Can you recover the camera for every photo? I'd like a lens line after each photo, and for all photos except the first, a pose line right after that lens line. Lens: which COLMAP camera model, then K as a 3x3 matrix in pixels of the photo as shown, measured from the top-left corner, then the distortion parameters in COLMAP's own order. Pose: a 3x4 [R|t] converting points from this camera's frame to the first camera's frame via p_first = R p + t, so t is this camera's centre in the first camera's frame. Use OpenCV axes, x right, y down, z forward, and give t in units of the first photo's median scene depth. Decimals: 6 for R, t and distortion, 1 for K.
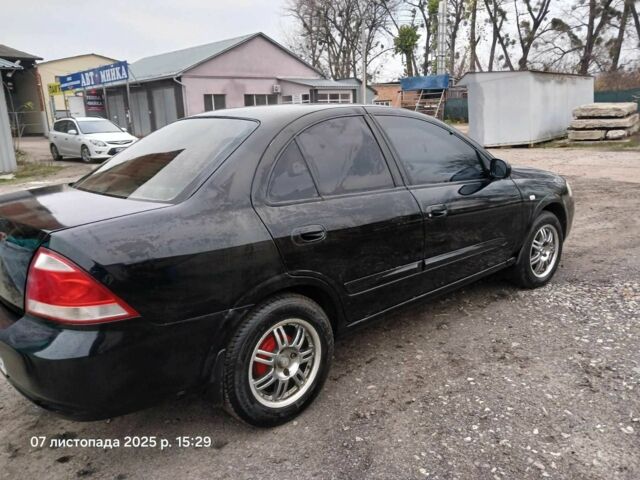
lens RADIAL K [[512.7, 0, 318.8], [0, 512.7, 244.5], [0, 0, 1]] dist [0.031078, -0.021303]
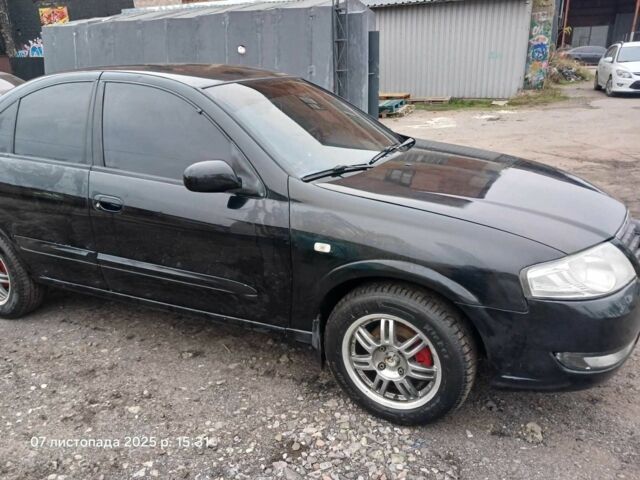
lens RADIAL K [[512.7, 0, 287.2], [0, 512.7, 241.7], [0, 0, 1]] dist [0.031078, -0.021303]
pose [[0.337243, 0.326836, -0.882862, 0.826461], [-0.199704, 0.941294, 0.272183, -0.222036], [0.919992, 0.084519, 0.382716, 0.729394]]
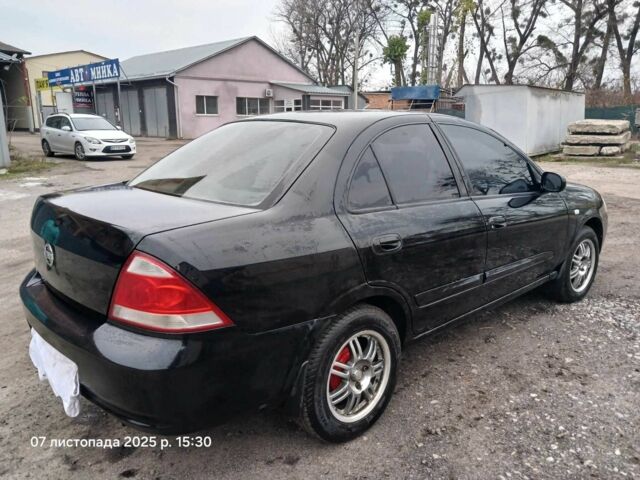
lens RADIAL K [[512.7, 0, 318.1], [0, 512.7, 241.8], [0, 0, 1]] dist [0.031078, -0.021303]
pose [[0.998920, 0.029657, 0.035755, -0.113970], [-0.029096, 0.999447, -0.016114, -0.002518], [-0.036213, 0.015056, 0.999231, 0.019678]]
